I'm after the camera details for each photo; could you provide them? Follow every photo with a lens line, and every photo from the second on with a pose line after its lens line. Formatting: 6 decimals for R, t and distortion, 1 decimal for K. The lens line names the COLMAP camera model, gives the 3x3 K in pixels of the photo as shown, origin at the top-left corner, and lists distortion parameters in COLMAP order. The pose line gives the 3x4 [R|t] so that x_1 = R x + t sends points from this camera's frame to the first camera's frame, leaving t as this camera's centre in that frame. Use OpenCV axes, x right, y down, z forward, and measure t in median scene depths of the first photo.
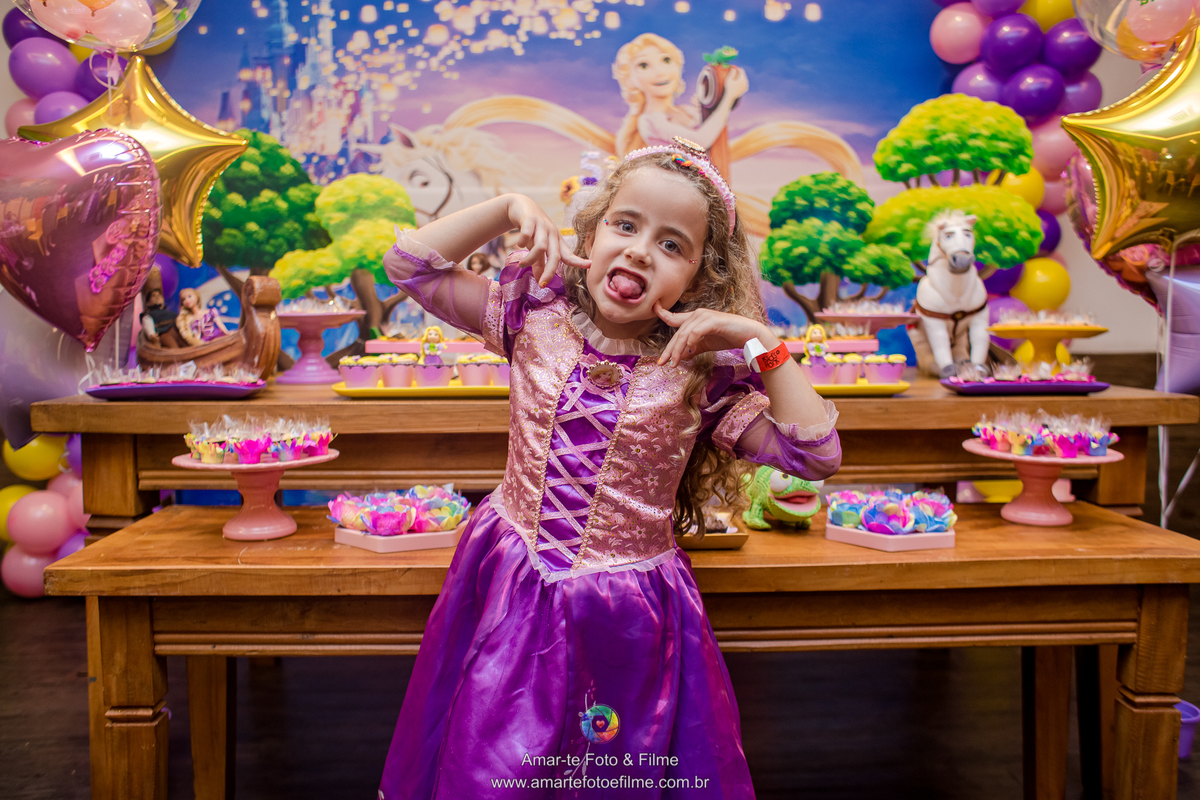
lens RADIAL K [[966.9, 0, 598.7], [0, 966.9, 413.1], [0, 0, 1]] dist [-0.098804, 0.126544]
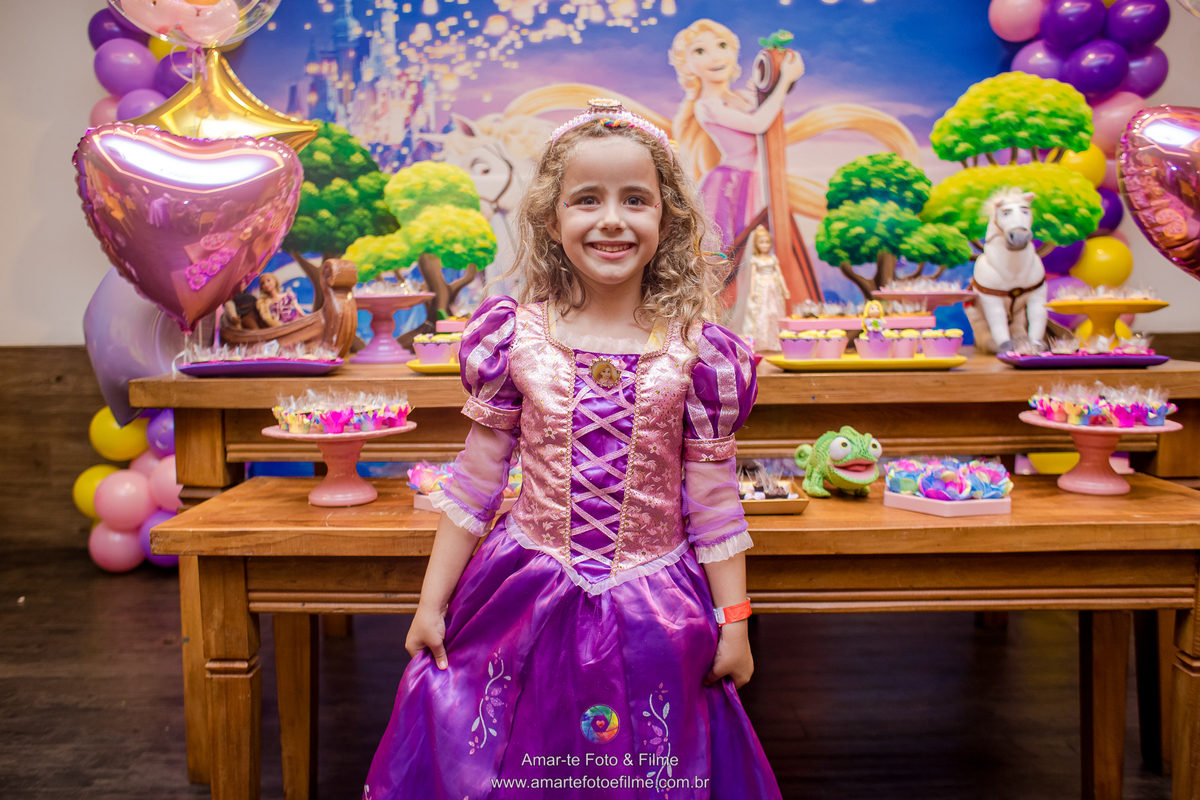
lens RADIAL K [[966.9, 0, 598.7], [0, 966.9, 413.1], [0, 0, 1]] dist [-0.098804, 0.126544]
pose [[0.998483, -0.003232, -0.054960, -0.009387], [0.003853, 0.999930, 0.011203, 0.013387], [0.054920, -0.011398, 0.998426, -0.032953]]
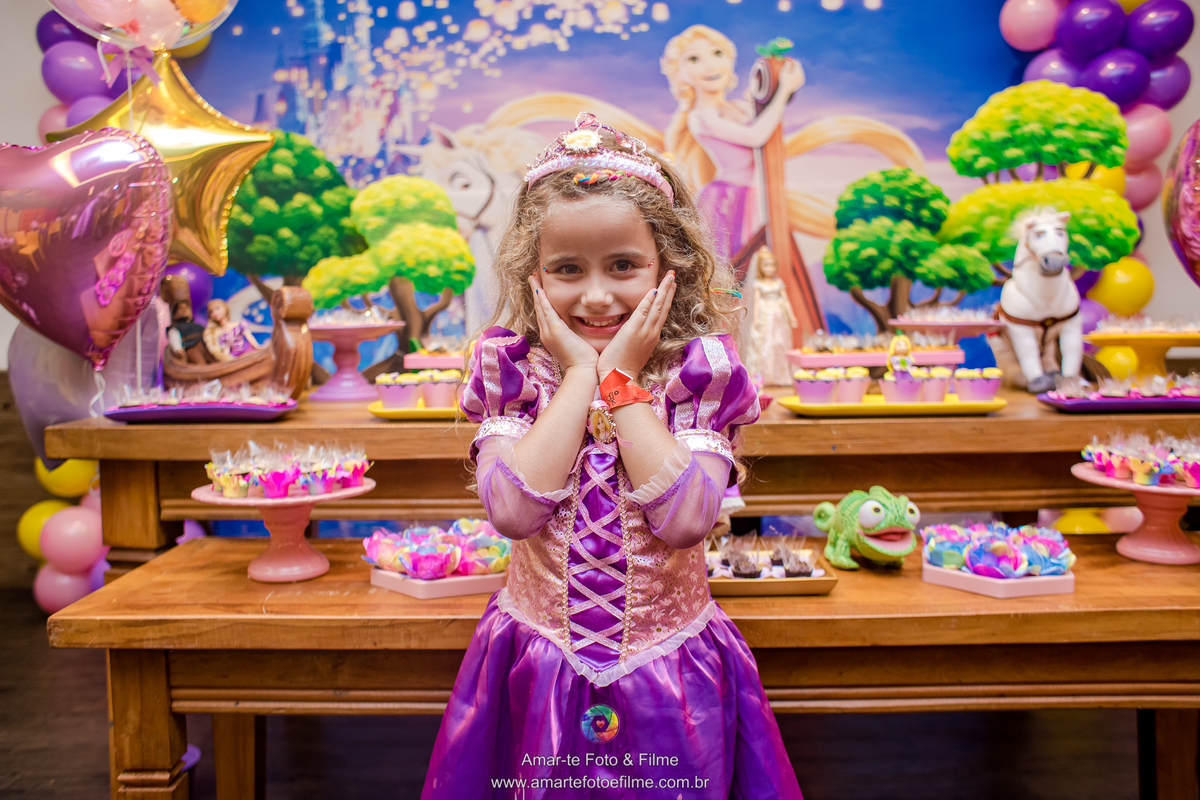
lens RADIAL K [[966.9, 0, 598.7], [0, 966.9, 413.1], [0, 0, 1]] dist [-0.098804, 0.126544]
pose [[0.999171, -0.003883, -0.040534, -0.017982], [0.003805, 0.999991, -0.002017, -0.016403], [0.040542, 0.001861, 0.999176, 0.079701]]
